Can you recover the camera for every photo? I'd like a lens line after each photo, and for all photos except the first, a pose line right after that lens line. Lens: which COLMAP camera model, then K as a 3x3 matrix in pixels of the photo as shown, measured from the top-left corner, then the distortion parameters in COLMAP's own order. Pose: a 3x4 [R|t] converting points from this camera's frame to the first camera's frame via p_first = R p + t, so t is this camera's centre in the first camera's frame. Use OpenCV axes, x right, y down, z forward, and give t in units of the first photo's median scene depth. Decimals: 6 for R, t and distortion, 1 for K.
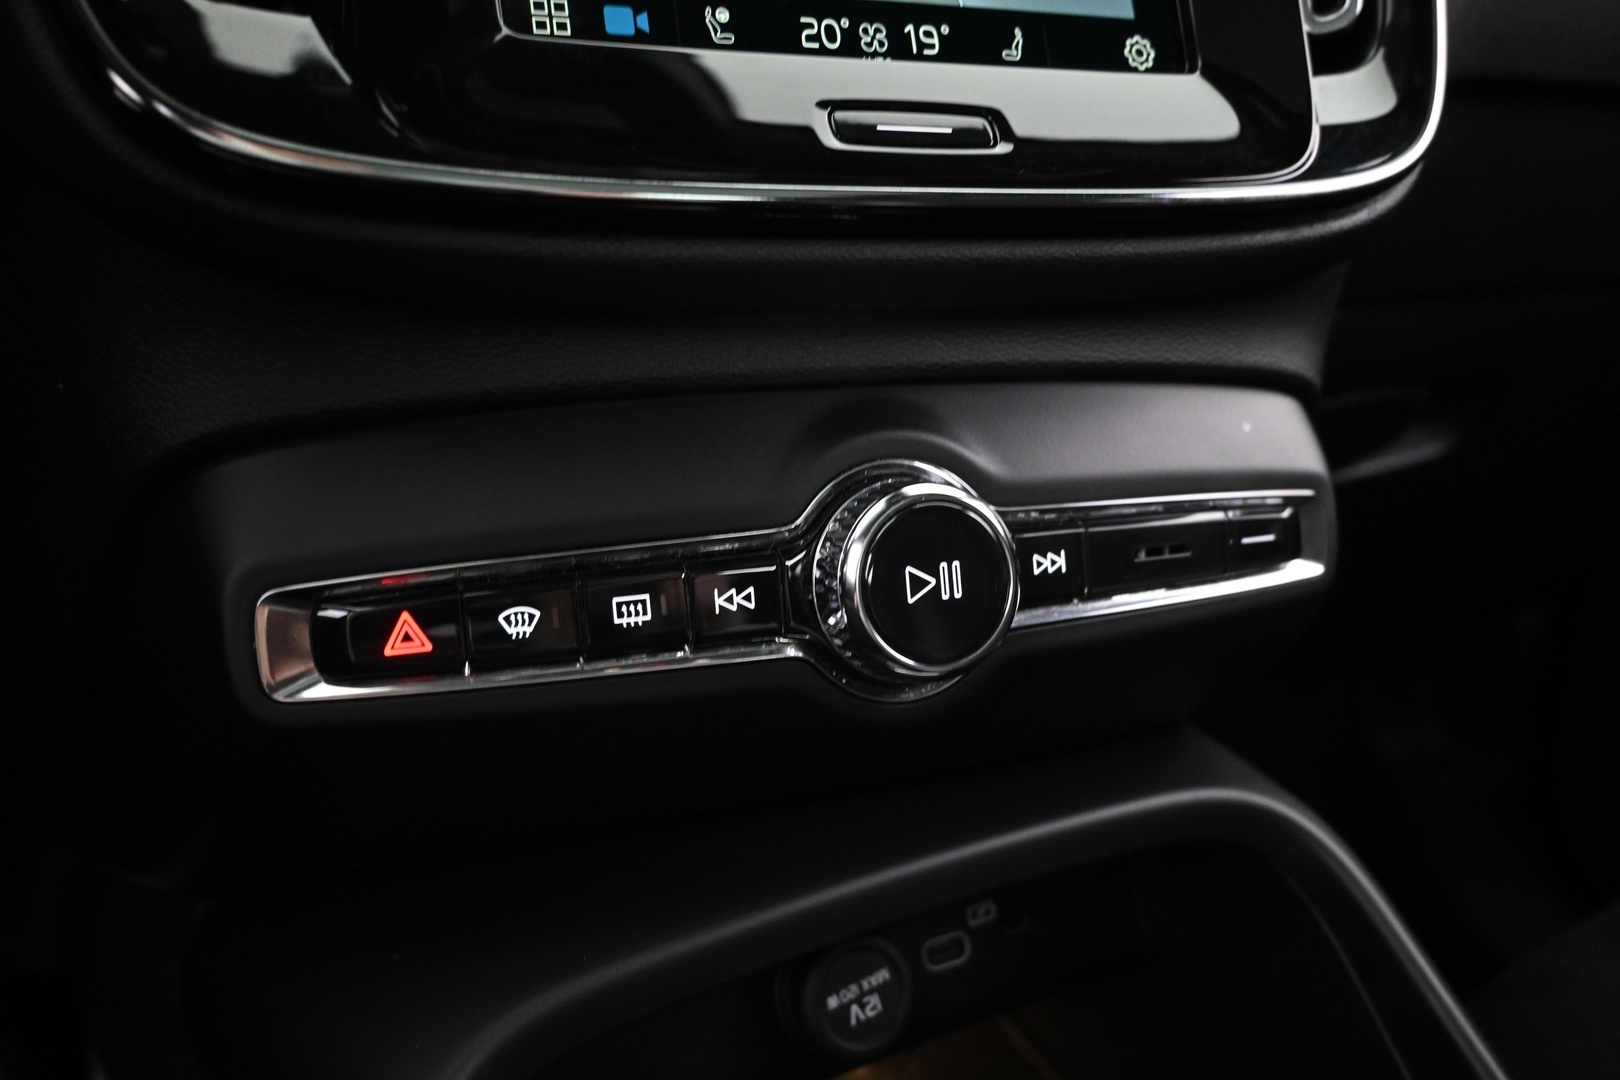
lens RADIAL K [[1166.2, 0, 804.7], [0, 1166.2, 535.5], [0, 0, 1]] dist [0.002938, -0.004847]
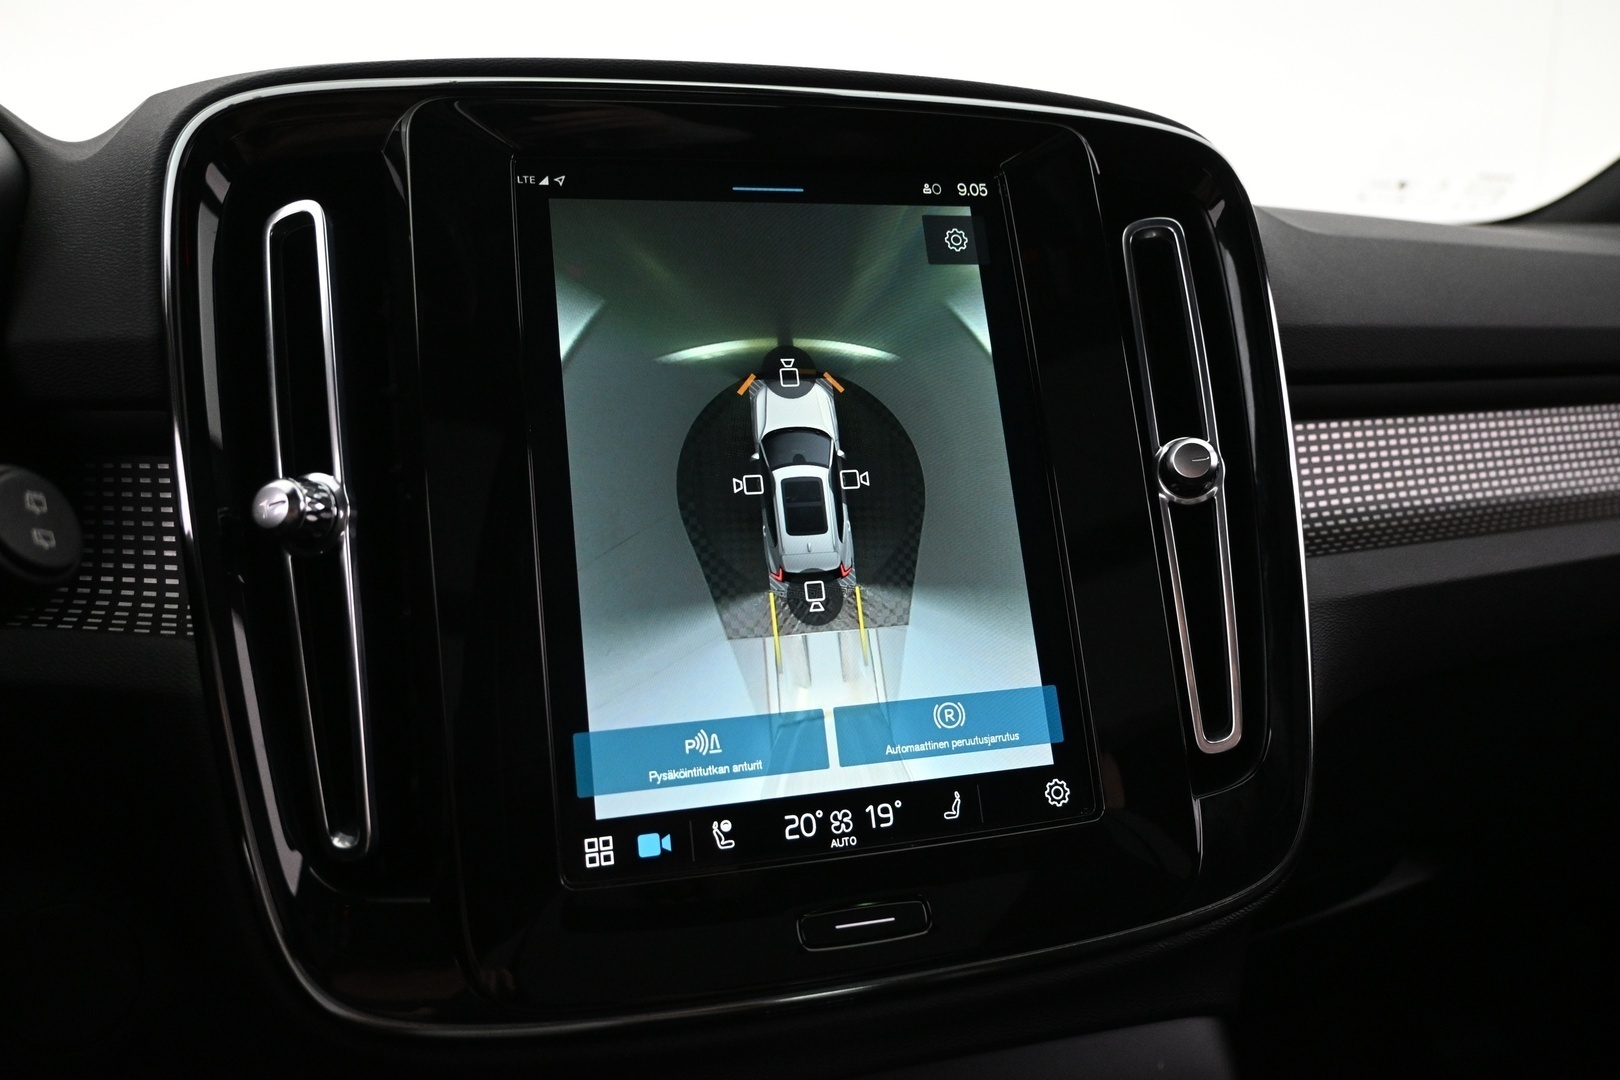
lens RADIAL K [[1166.2, 0, 806.0], [0, 1166.2, 538.3], [0, 0, 1]] dist [0.002938, -0.004847]
pose [[0.996189, 0.002556, -0.087185, 0.128588], [-0.010234, 0.996091, -0.087742, -0.606680], [0.086620, 0.088300, 0.992321, -0.340721]]
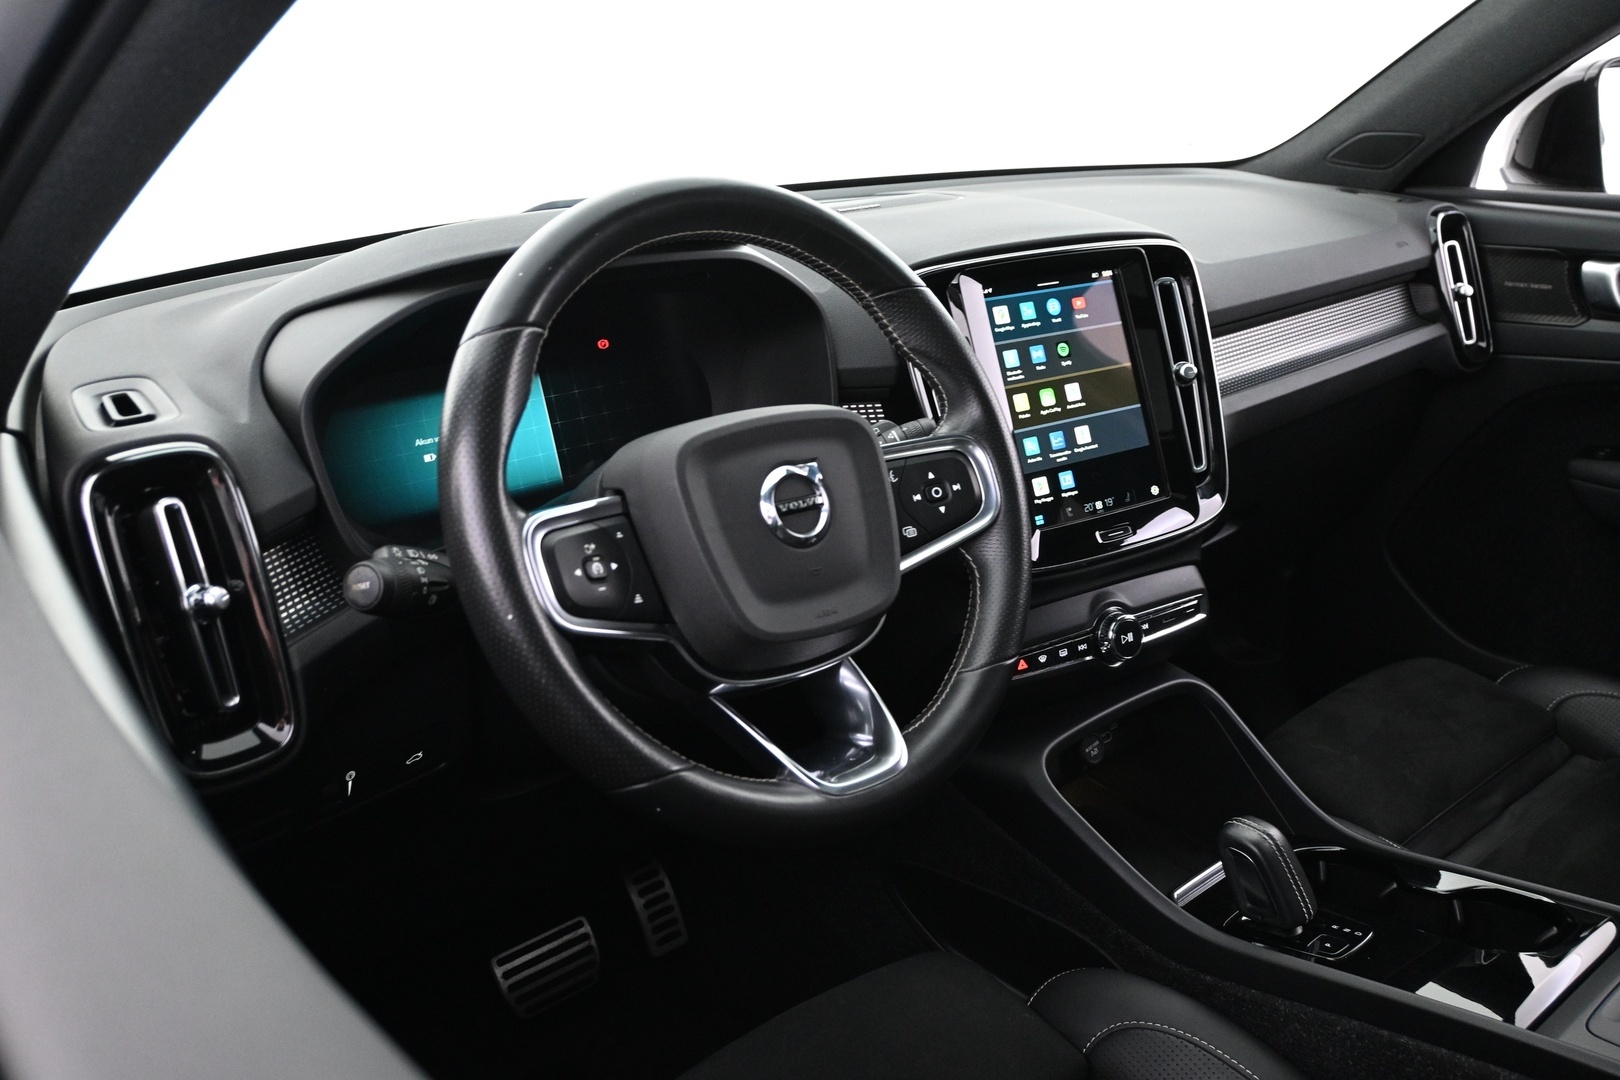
lens RADIAL K [[1412.9, 0, 805.7], [0, 1412.9, 527.3], [0, 0, 1]] dist [-0.002656, 0.000267]
pose [[0.977386, -0.093631, 0.189606, -1.795788], [0.081046, 0.994027, 0.073091, -0.758113], [-0.195317, -0.056071, 0.979136, -3.454909]]
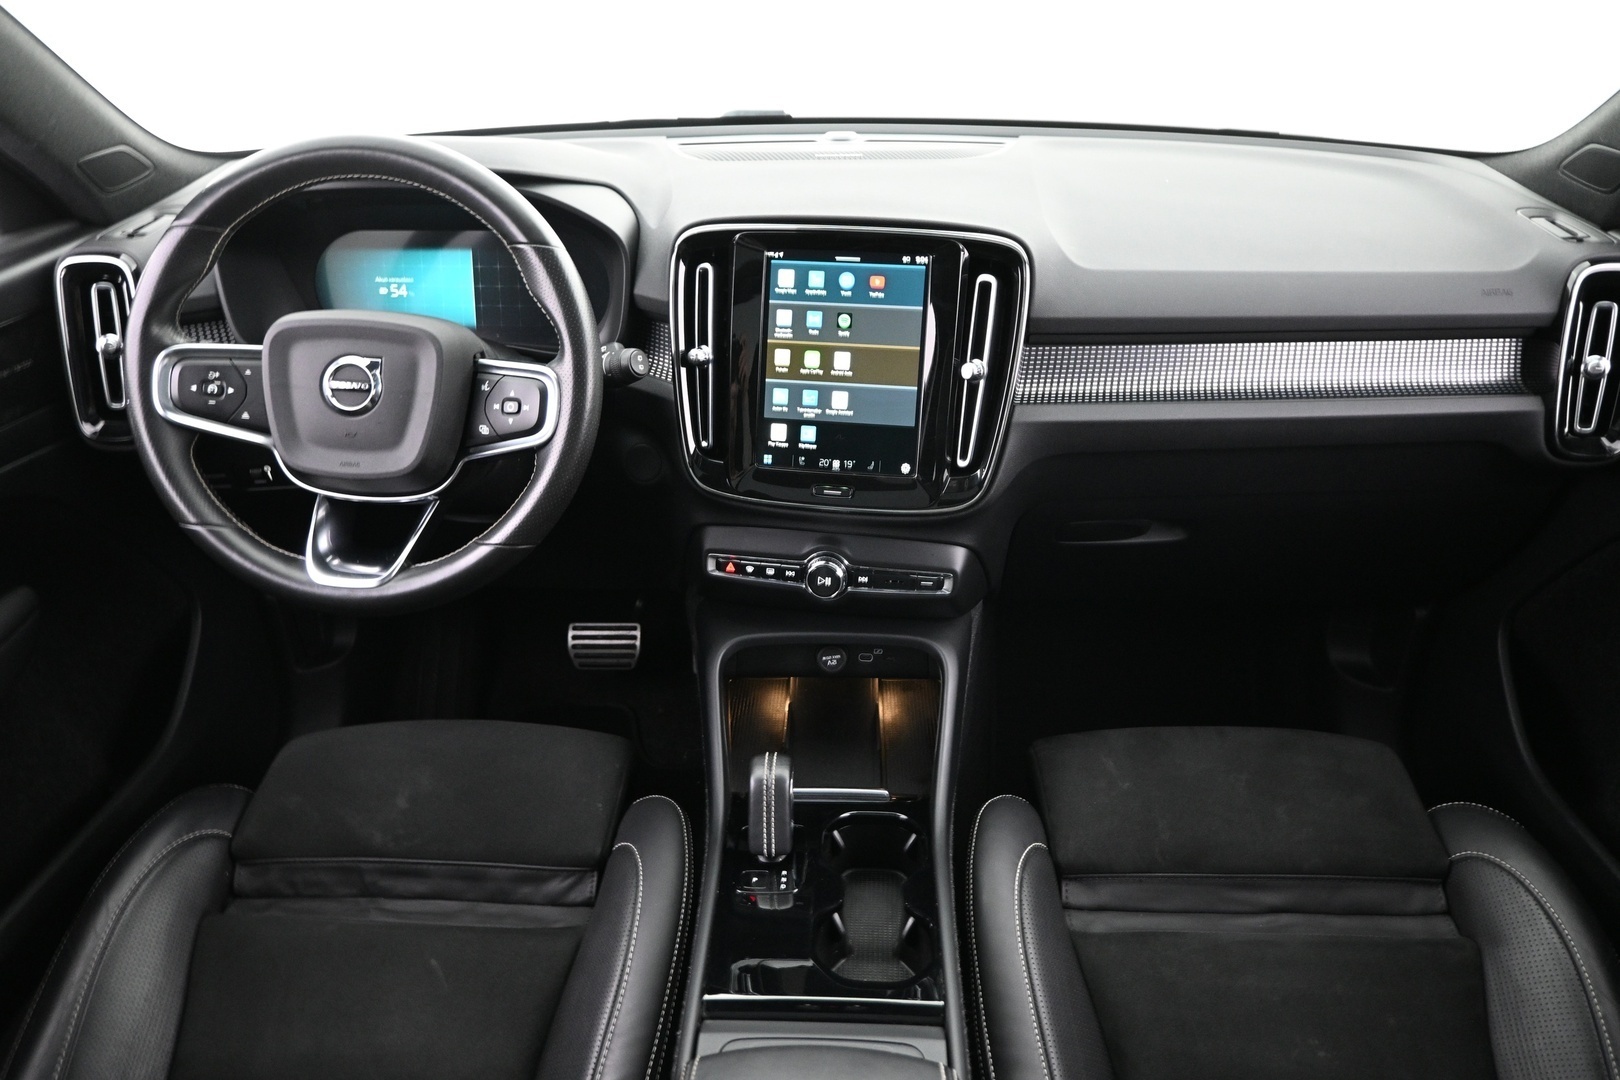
lens RADIAL K [[1102.6, 0, 805.7], [0, 1102.6, 529.2], [0, 0, 1]] dist [0.006721, -0.010047]
pose [[0.861649, 0.243296, -0.445386, 1.866897], [-0.121320, 0.950900, 0.284730, -1.343419], [0.492791, -0.191303, 0.848858, -2.668948]]
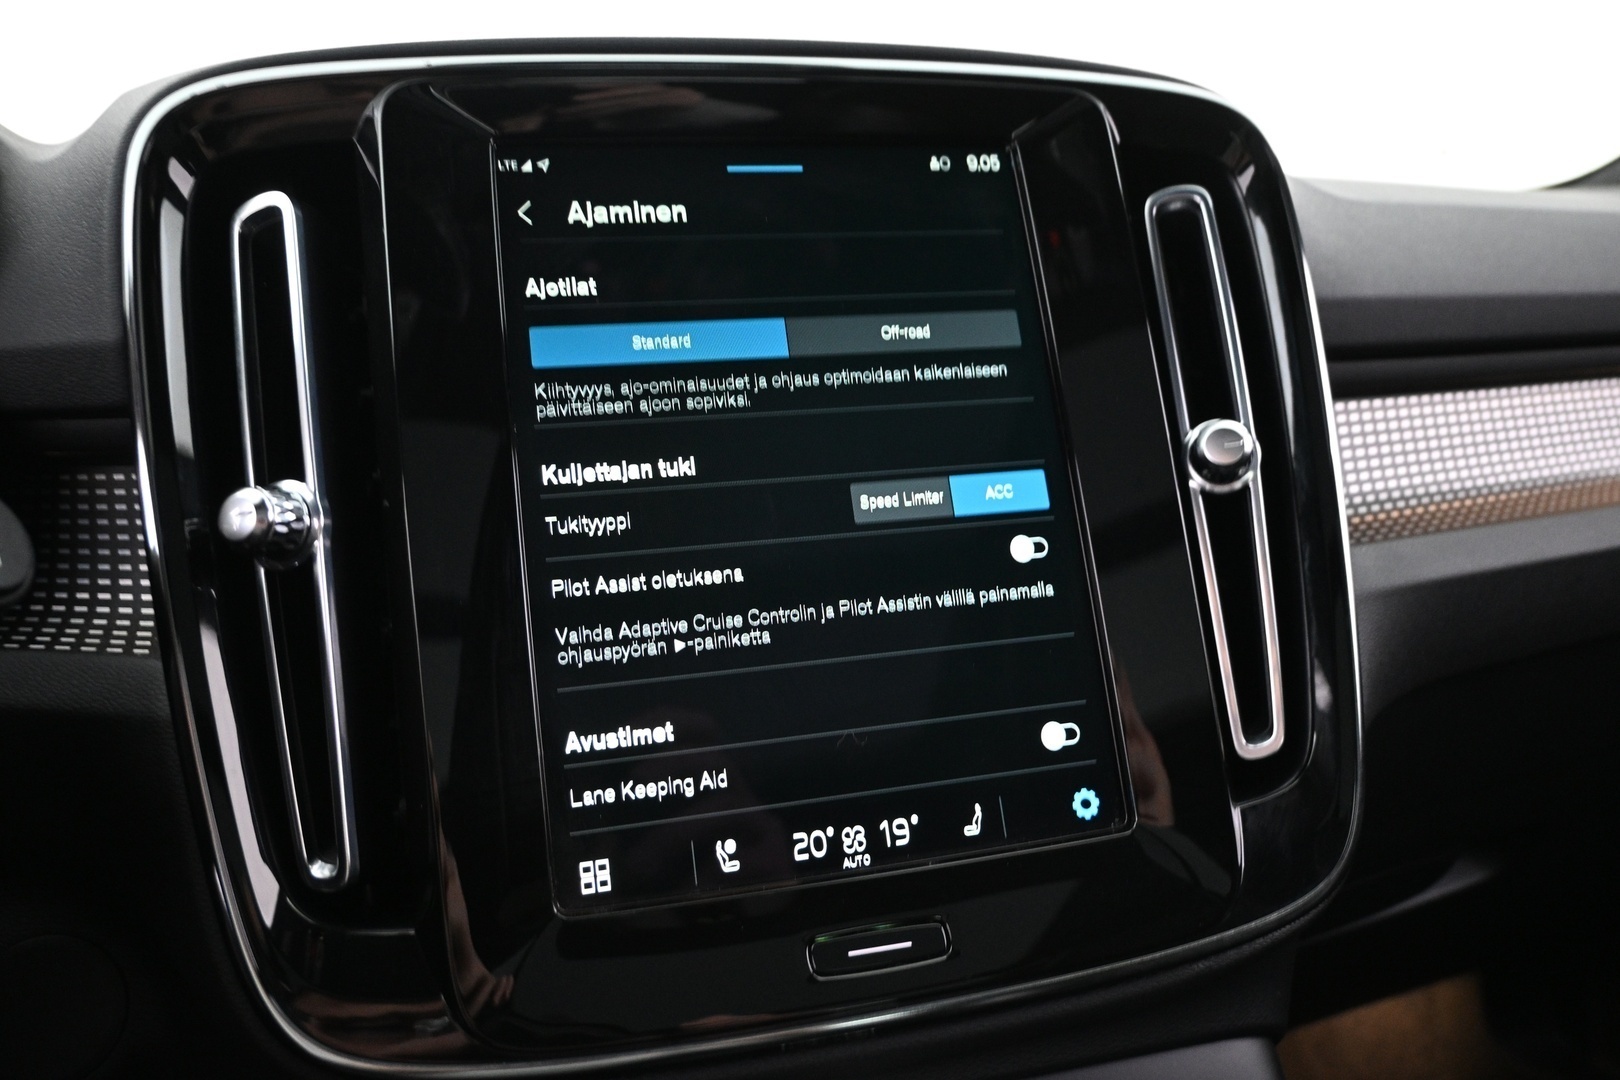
lens RADIAL K [[1166.2, 0, 808.6], [0, 1166.2, 536.3], [0, 0, 1]] dist [0.002938, -0.004847]
pose [[0.993029, -0.018235, -0.116451, 0.155778], [0.008550, 0.996502, -0.083133, -0.621139], [0.117560, 0.081558, 0.989711, -0.259078]]
